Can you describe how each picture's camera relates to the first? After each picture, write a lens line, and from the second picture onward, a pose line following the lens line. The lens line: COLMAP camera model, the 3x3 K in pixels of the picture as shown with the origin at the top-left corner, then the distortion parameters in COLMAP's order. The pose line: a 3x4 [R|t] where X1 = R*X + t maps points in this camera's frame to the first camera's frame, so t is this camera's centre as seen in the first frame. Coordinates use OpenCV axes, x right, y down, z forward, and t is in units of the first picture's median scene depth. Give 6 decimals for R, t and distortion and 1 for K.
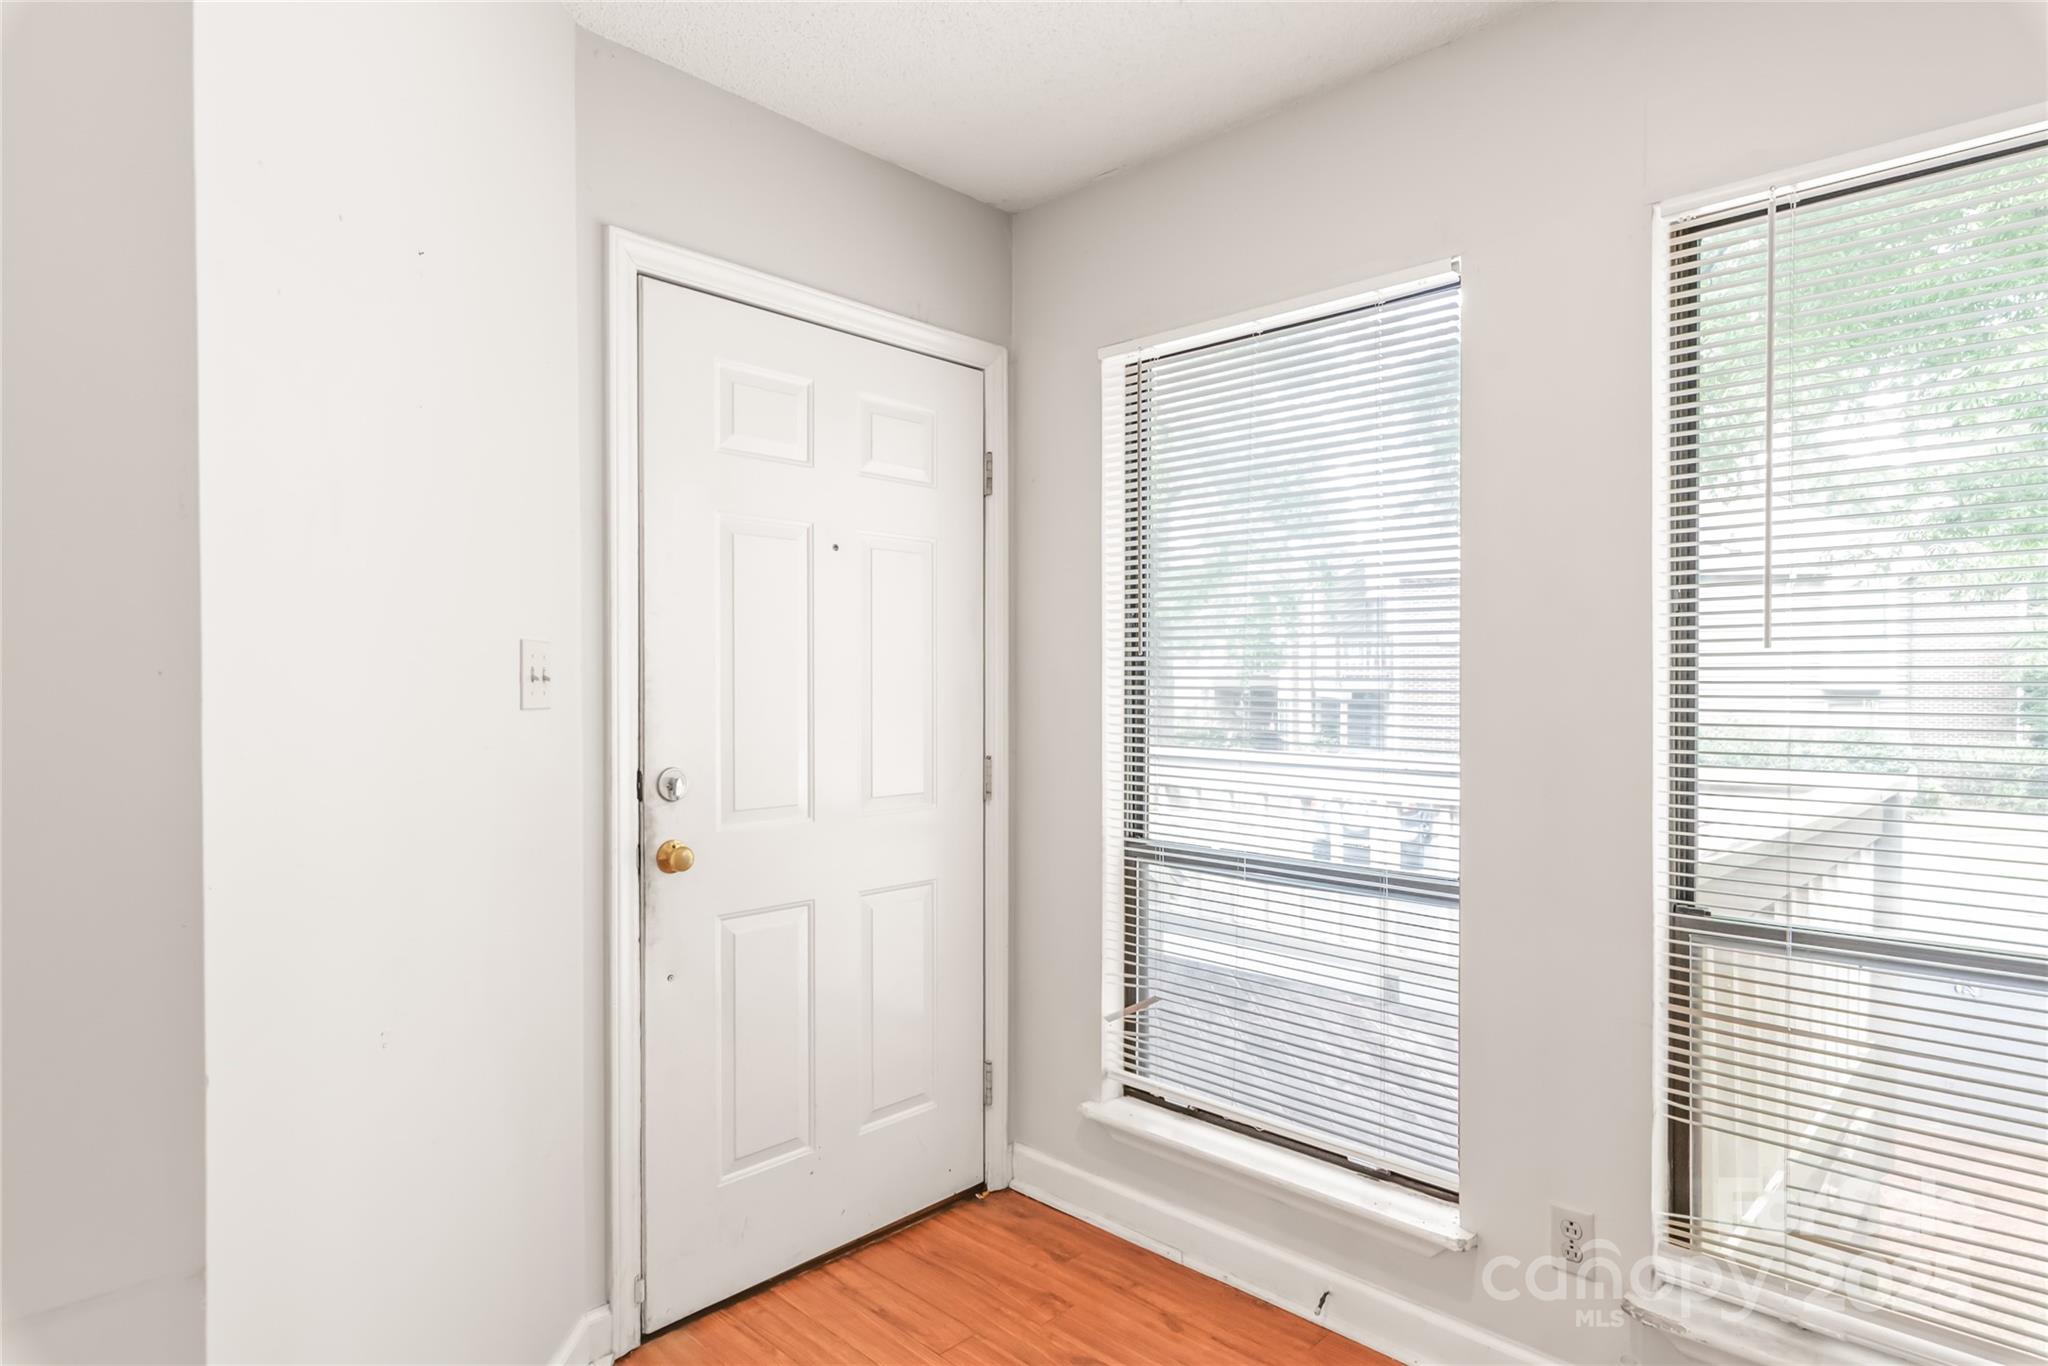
lens RADIAL K [[879.1, 0, 1024.0], [0, 879.1, 683.0], [0, 0, 1]] dist [-0.000752, 0.000072]
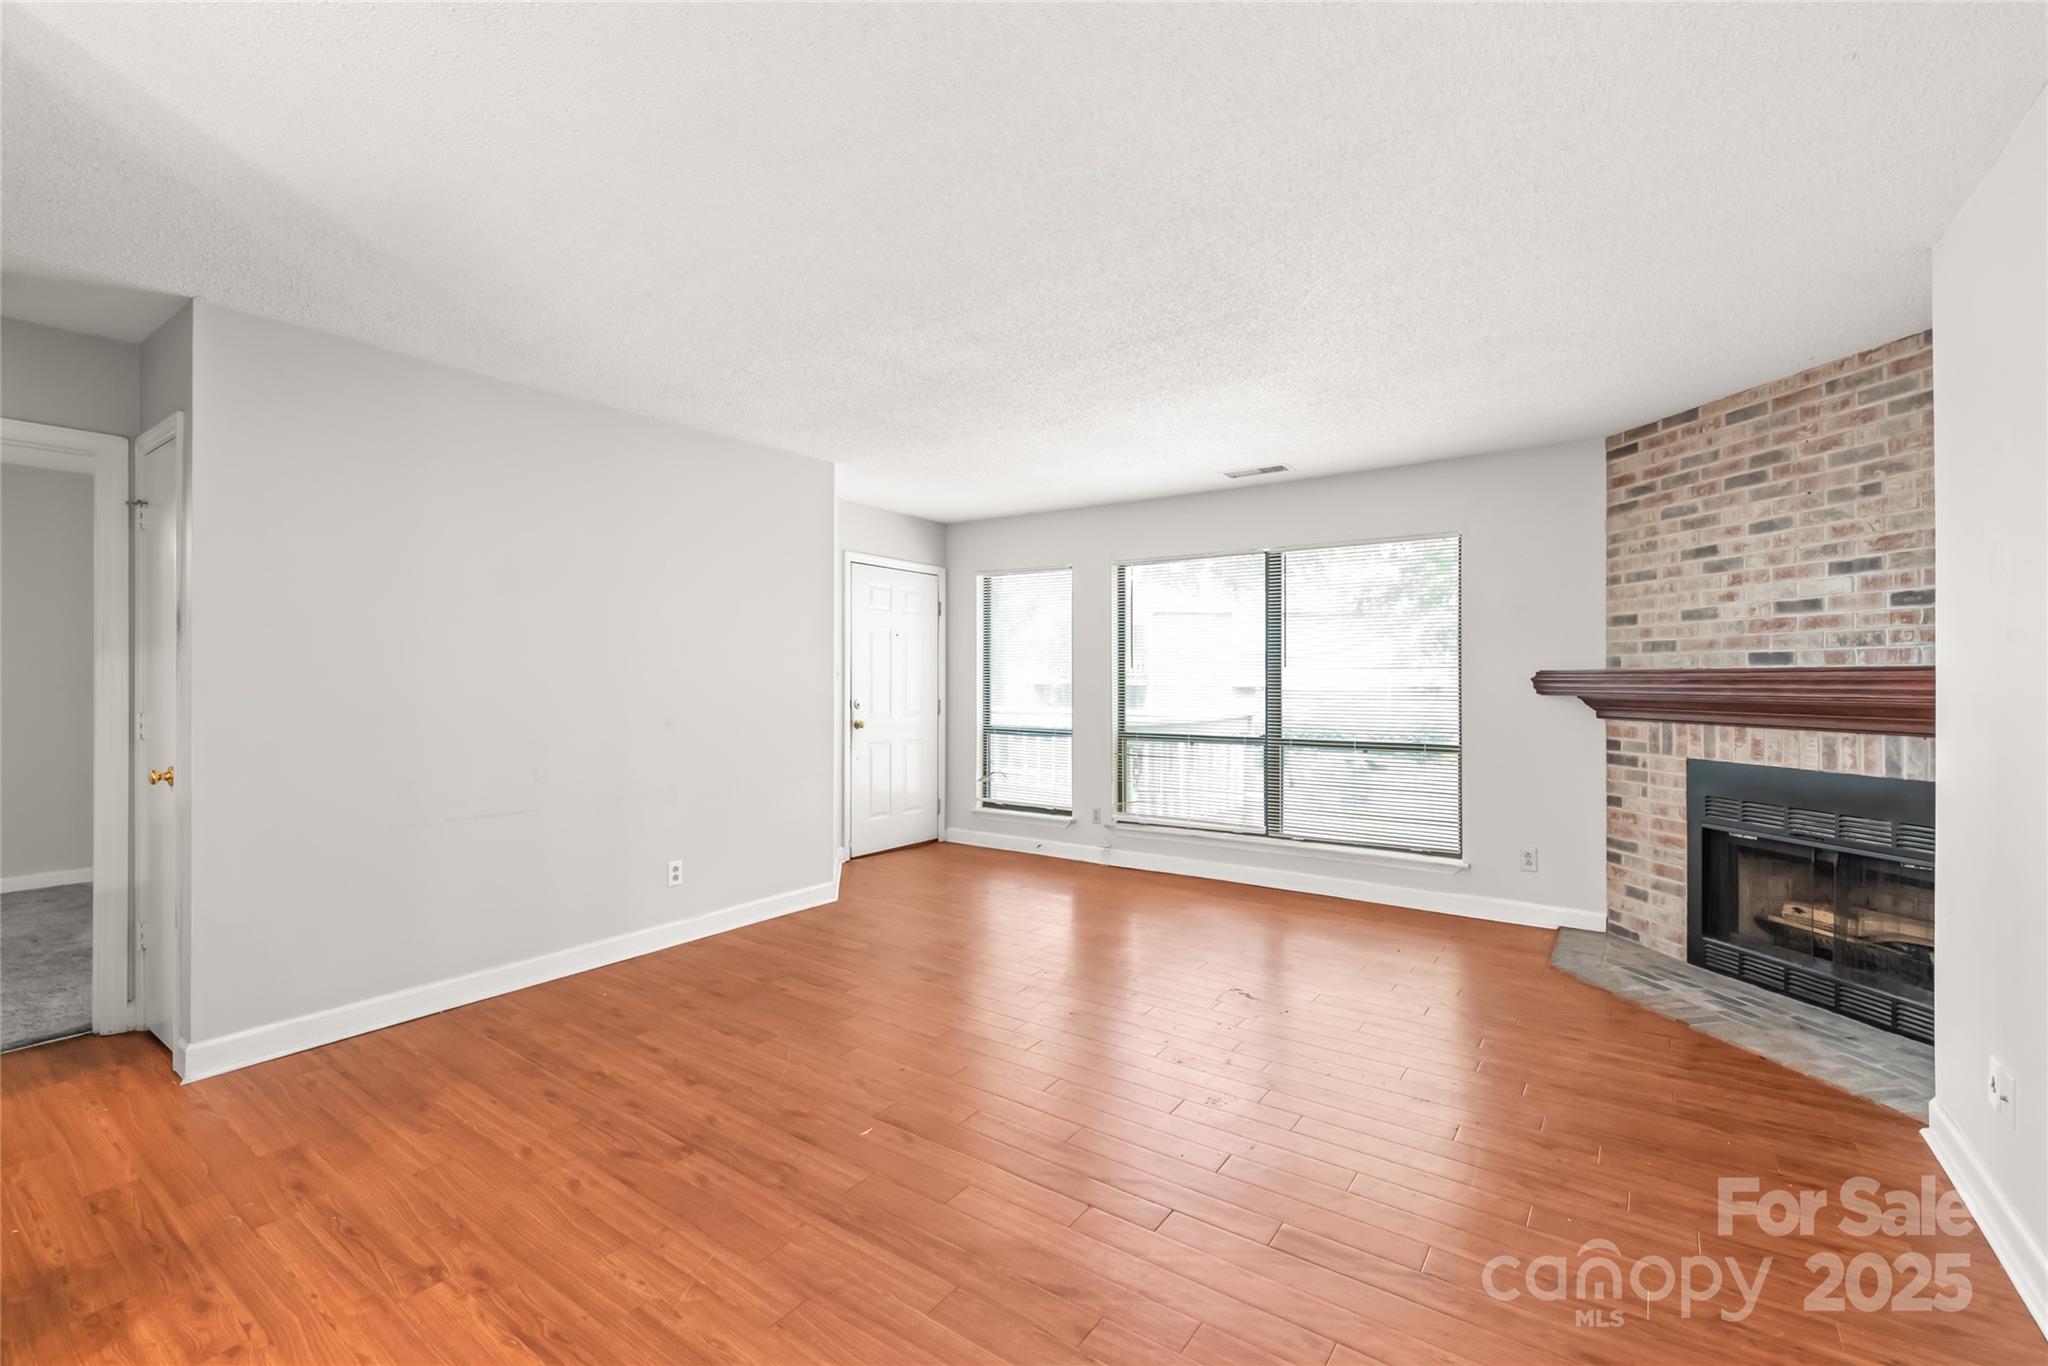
lens RADIAL K [[879.1, 0, 1024.0], [0, 879.1, 683.0], [0, 0, 1]] dist [-0.000752, 0.000072]
pose [[0.983863, 0.002373, 0.178908, -0.312939], [-0.002215, 0.999997, -0.001087, 0.026597], [-0.178910, 0.000673, 0.983865, -2.182063]]
